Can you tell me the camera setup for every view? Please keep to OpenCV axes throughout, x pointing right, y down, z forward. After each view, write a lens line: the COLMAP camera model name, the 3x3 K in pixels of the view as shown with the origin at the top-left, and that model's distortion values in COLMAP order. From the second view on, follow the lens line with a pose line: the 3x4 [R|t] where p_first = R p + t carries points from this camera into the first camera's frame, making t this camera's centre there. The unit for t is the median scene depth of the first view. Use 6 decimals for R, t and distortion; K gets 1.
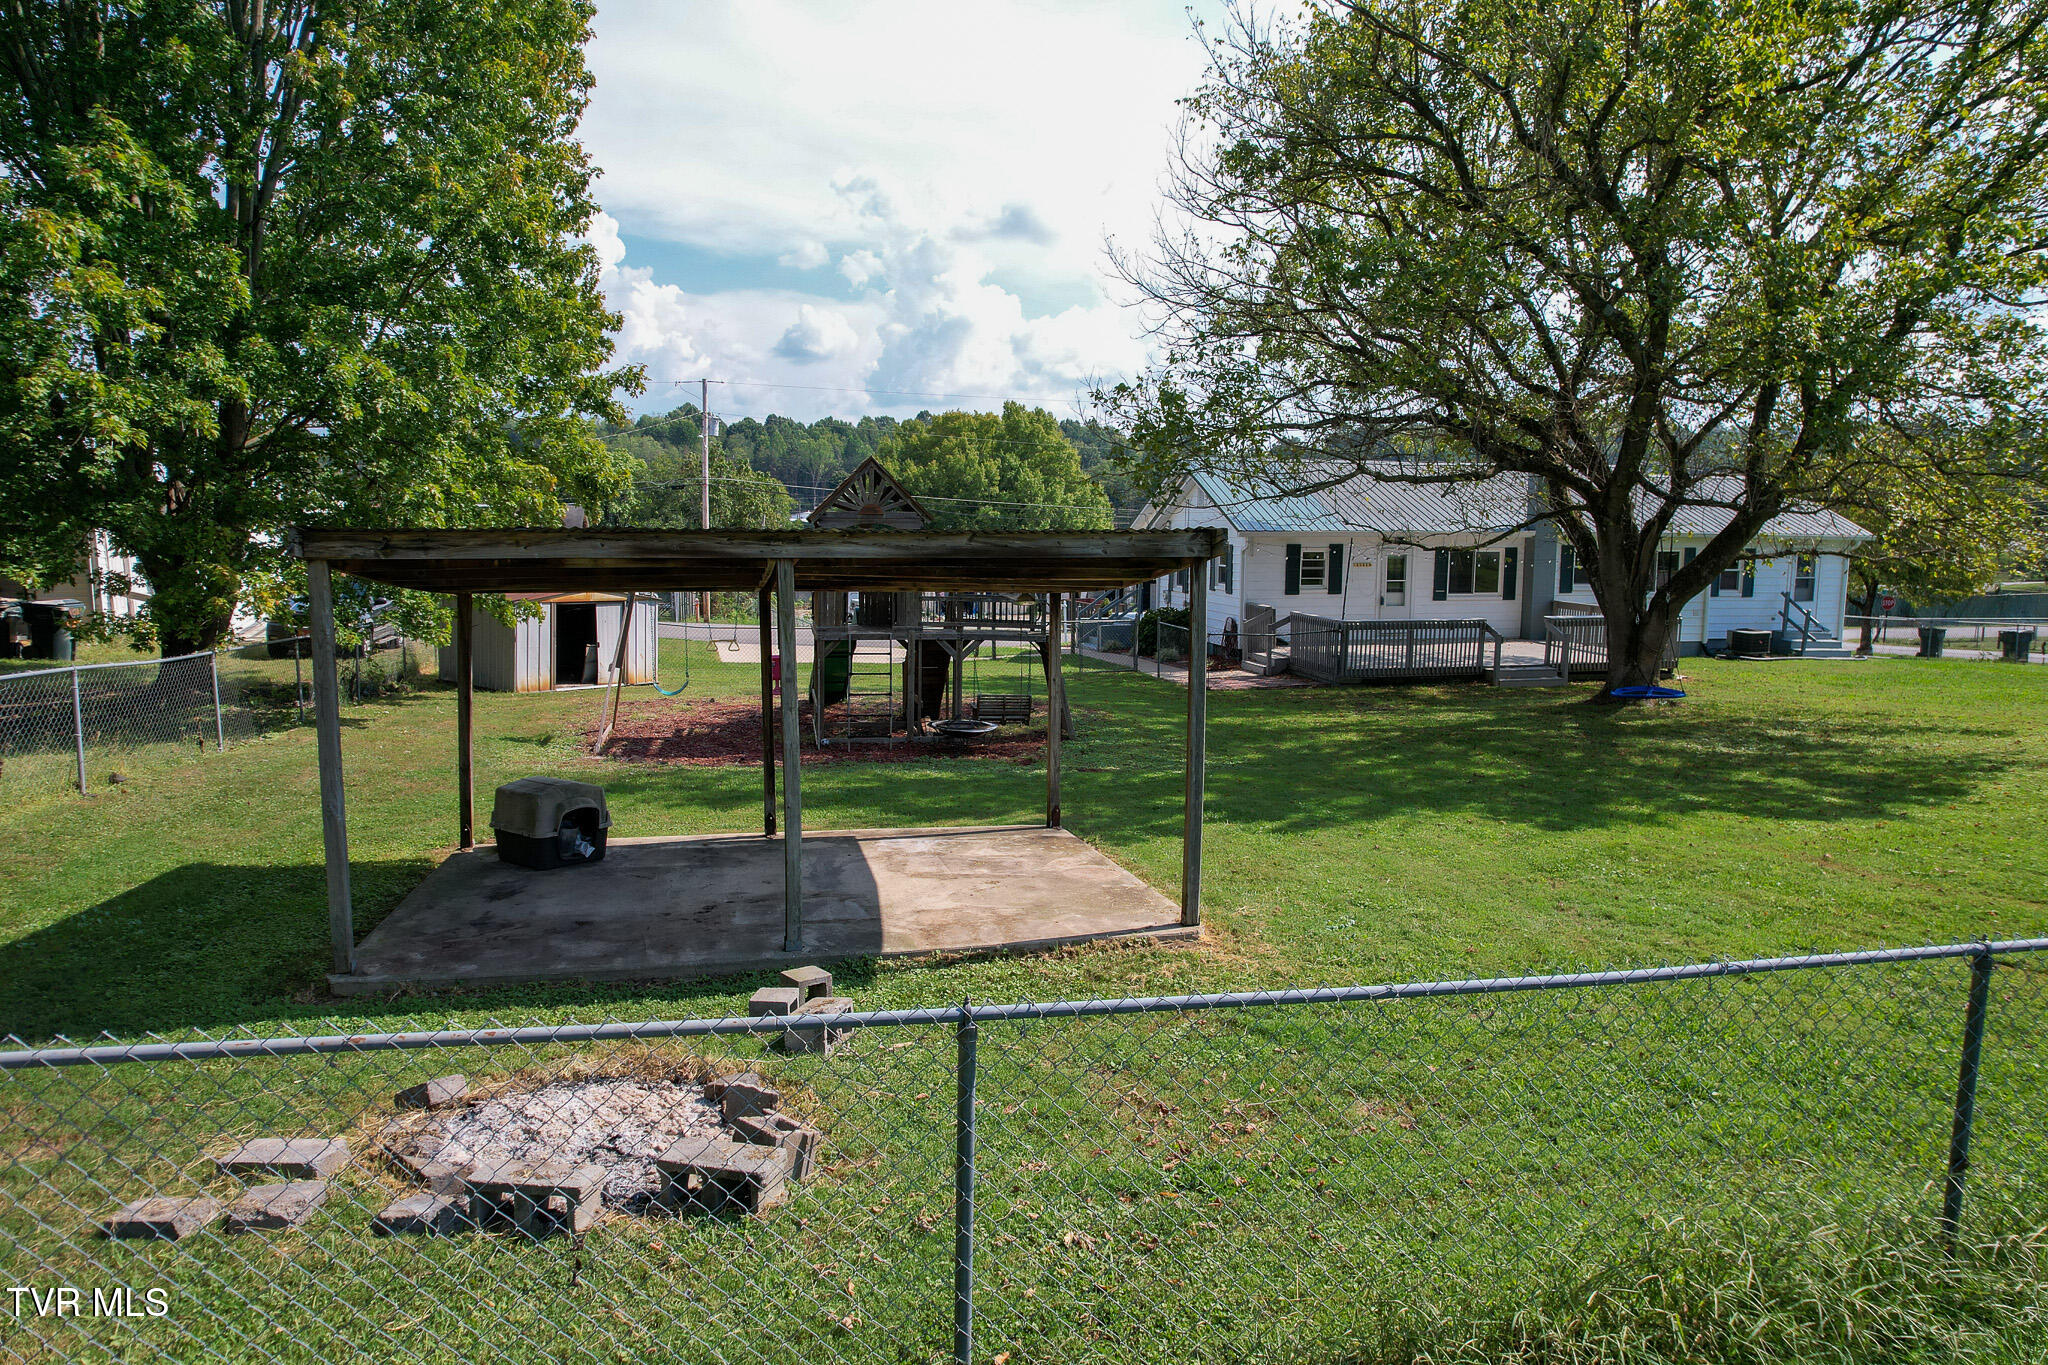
lens RADIAL K [[1320.1, 0, 1022.3], [0, 1320.1, 666.9], [0, 0, 1]] dist [-0.093440, 0.095468]
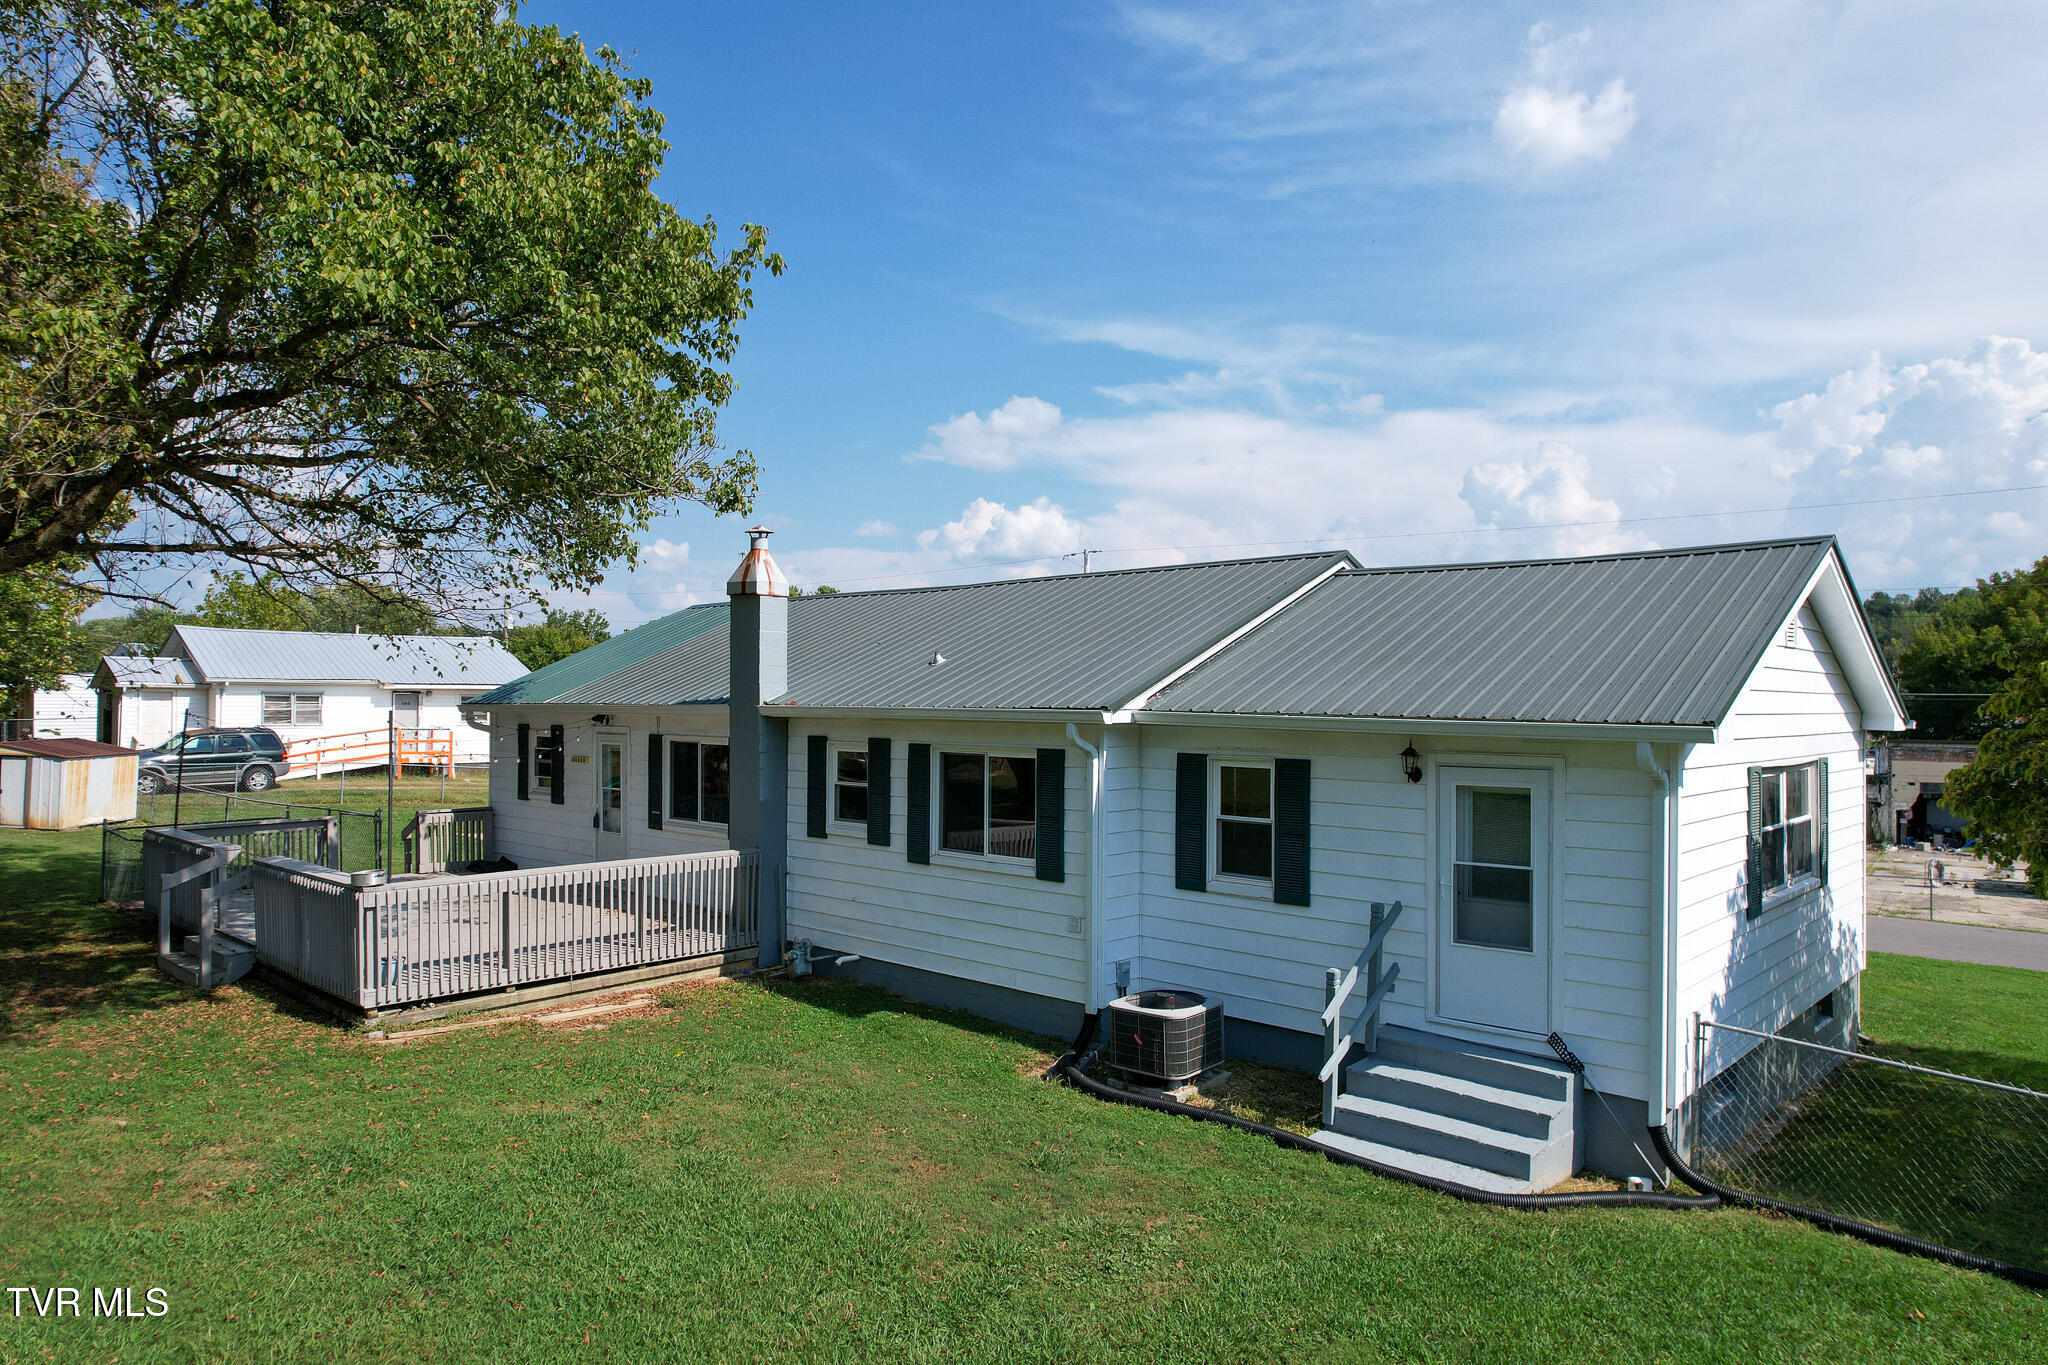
lens RADIAL K [[1320.1, 0, 1022.3], [0, 1320.1, 666.9], [0, 0, 1]] dist [-0.093440, 0.095468]
pose [[0.557812, -0.022384, -0.829665, 0.220068], [-0.098379, 0.990806, -0.092875, -0.021026], [0.824116, 0.133428, 0.550481, 0.206427]]
